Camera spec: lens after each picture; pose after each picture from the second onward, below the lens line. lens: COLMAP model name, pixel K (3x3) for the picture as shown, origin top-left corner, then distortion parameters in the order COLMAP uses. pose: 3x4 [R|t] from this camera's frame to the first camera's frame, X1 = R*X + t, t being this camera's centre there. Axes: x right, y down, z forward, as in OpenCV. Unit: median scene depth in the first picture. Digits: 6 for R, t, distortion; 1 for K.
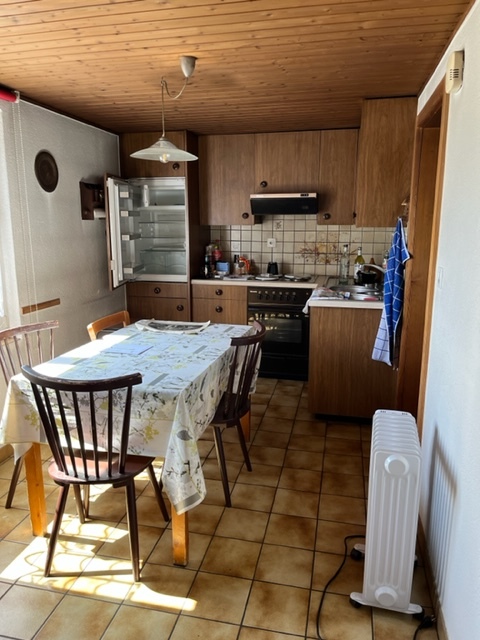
lens RADIAL K [[480.0, 0, 239.6], [0, 480.0, 321.6], [0, 0, 1]] dist [0.015890, 0.001201]
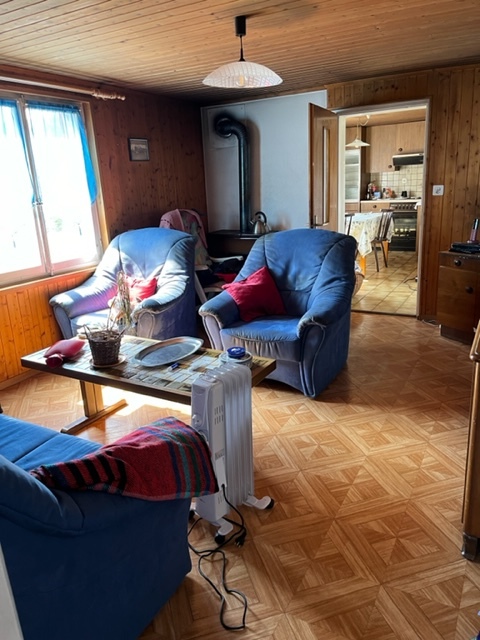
lens RADIAL K [[480.0, 0, 237.9], [0, 480.0, 318.7], [0, 0, 1]] dist [0.015890, 0.001201]
pose [[0.955319, 0.033627, -0.293659, 0.016370], [-0.011661, 0.997022, 0.076234, 0.250955], [0.295348, -0.069403, 0.952866, -1.080623]]
